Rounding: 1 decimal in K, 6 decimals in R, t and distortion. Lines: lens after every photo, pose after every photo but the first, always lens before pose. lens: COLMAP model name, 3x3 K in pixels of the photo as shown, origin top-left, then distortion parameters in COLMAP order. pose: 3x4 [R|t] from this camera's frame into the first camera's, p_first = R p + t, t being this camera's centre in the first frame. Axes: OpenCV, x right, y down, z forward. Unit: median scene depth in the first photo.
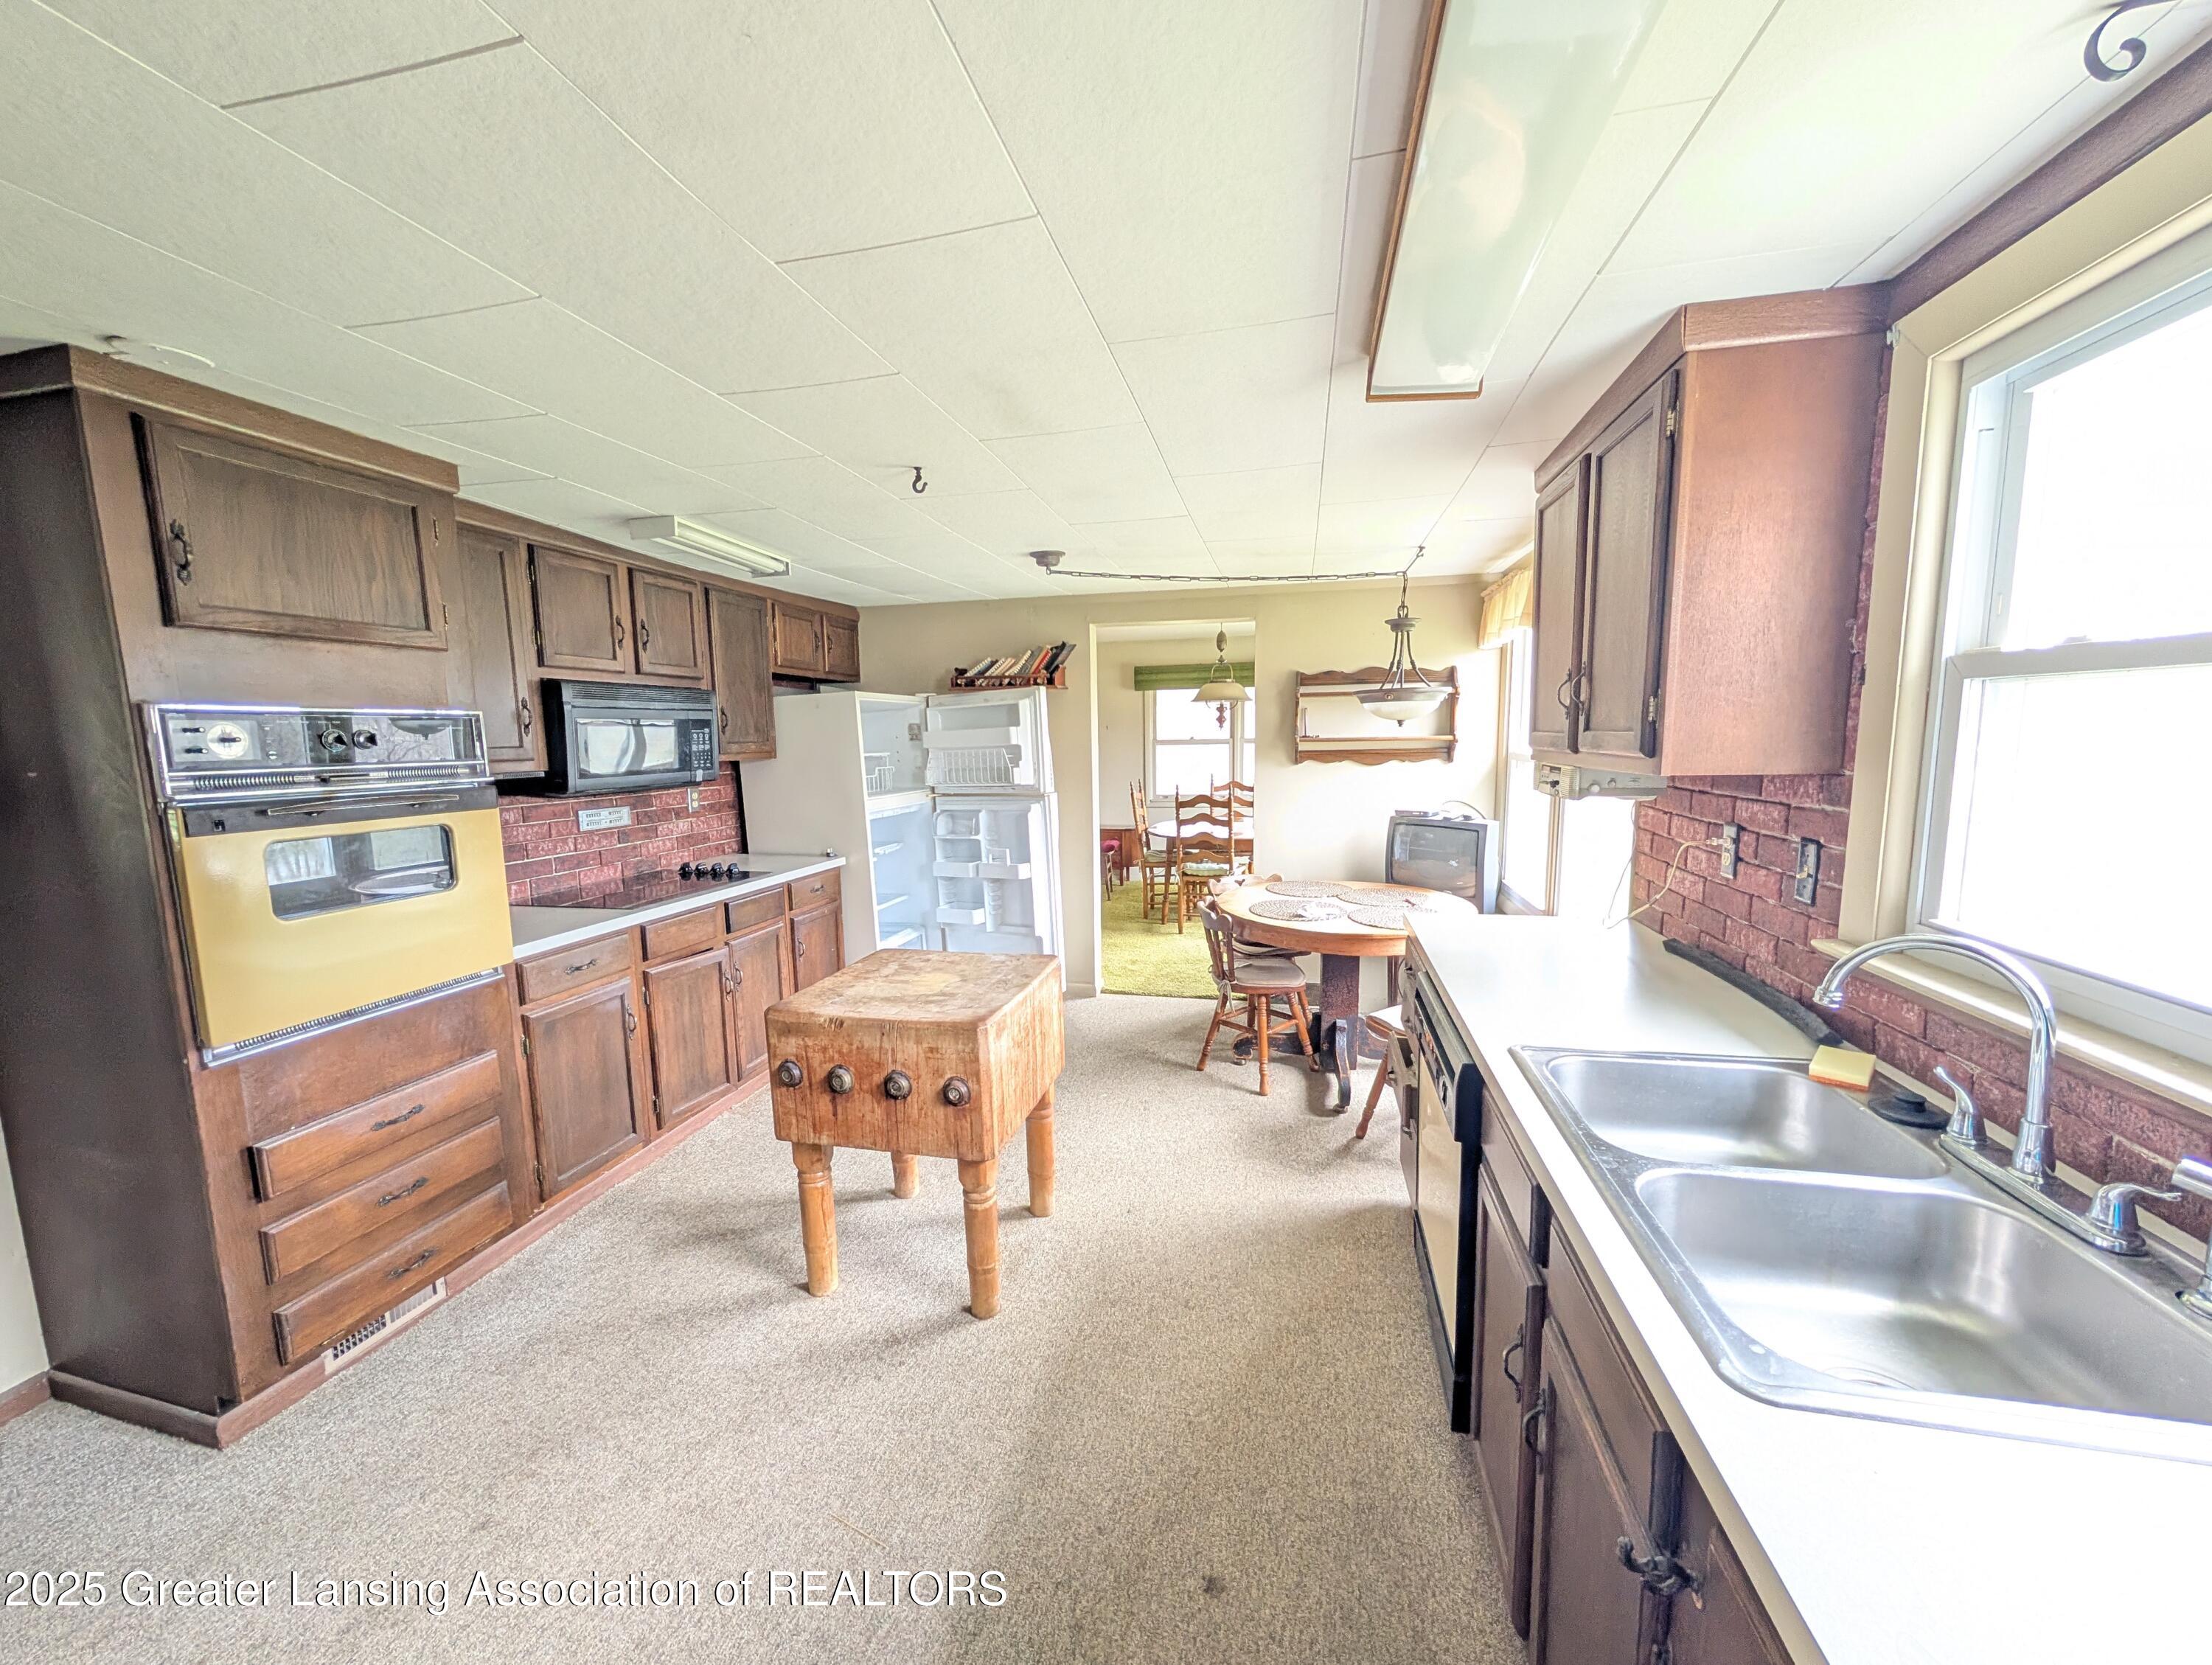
lens RADIAL K [[852.0, 0, 1099.7], [0, 852.0, 834.3], [0, 0, 1]] dist [0.000935, 0.000138]
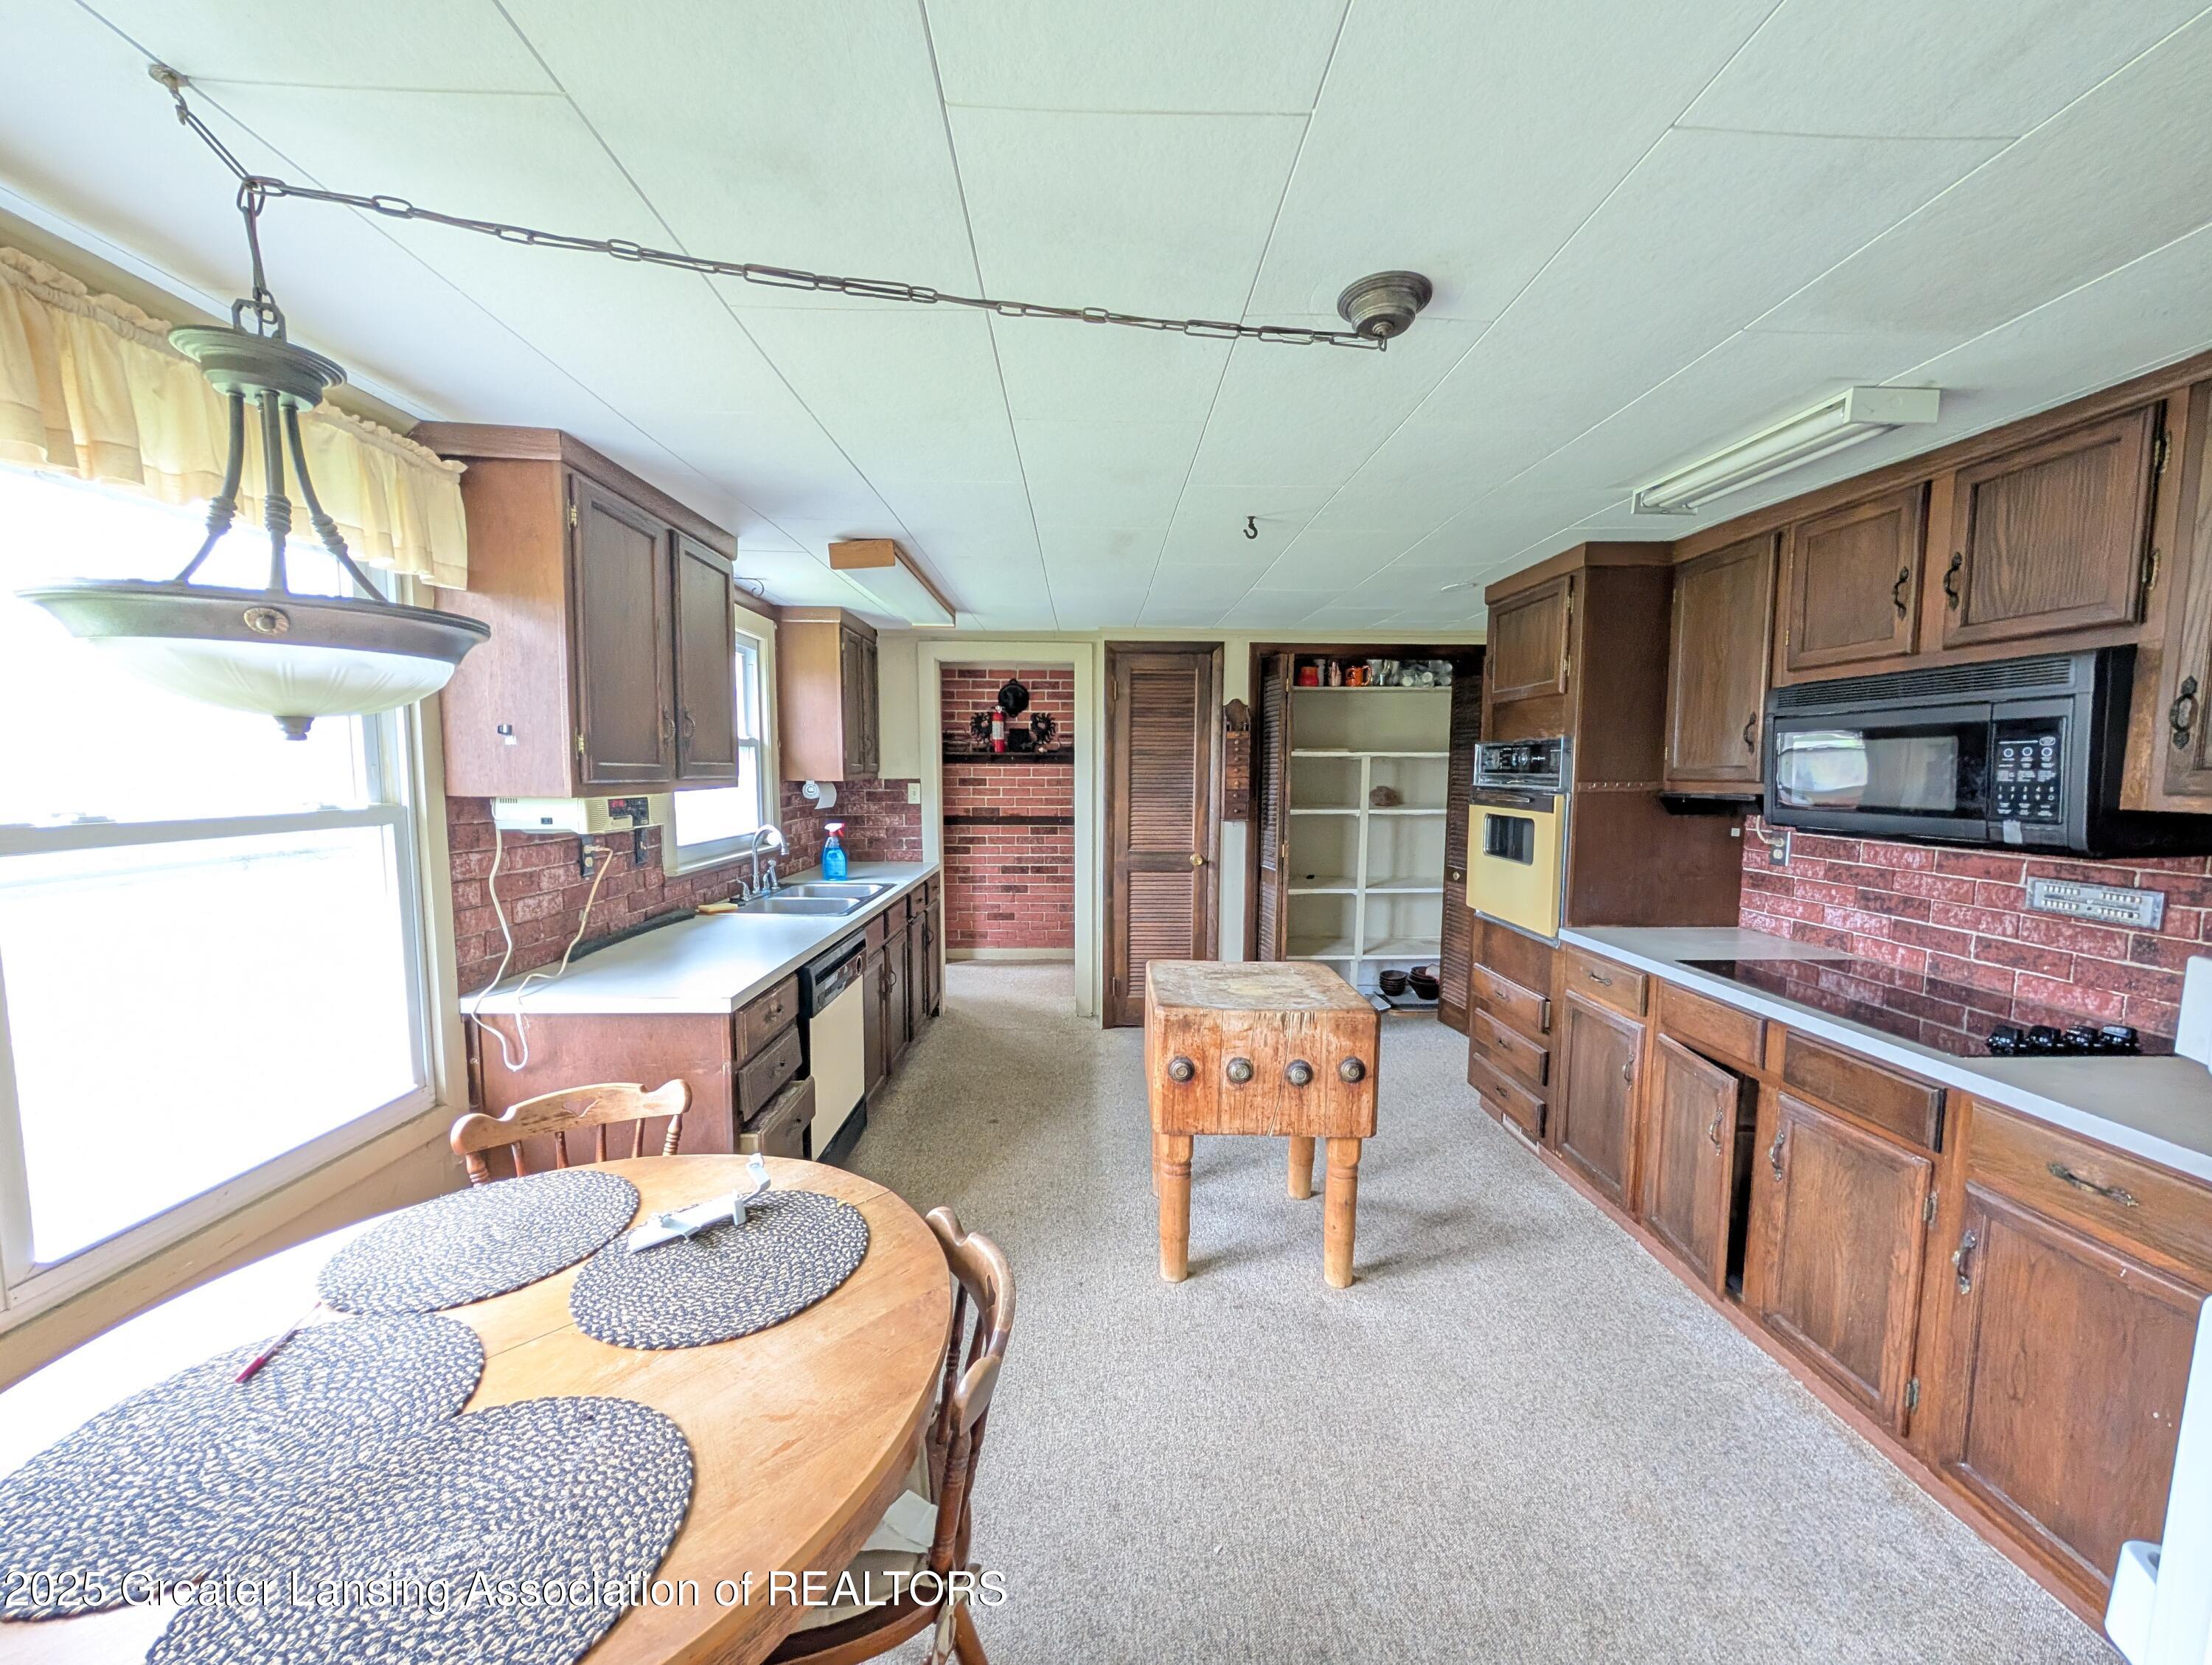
lens RADIAL K [[852.0, 0, 1105.3], [0, 852.0, 837.6], [0, 0, 1]] dist [0.000935, 0.000138]
pose [[-0.971590, 0.037058, -0.233752, 0.159838], [-0.012827, 0.977968, 0.208360, -0.167354], [0.236324, 0.205439, -0.949708, 1.387762]]
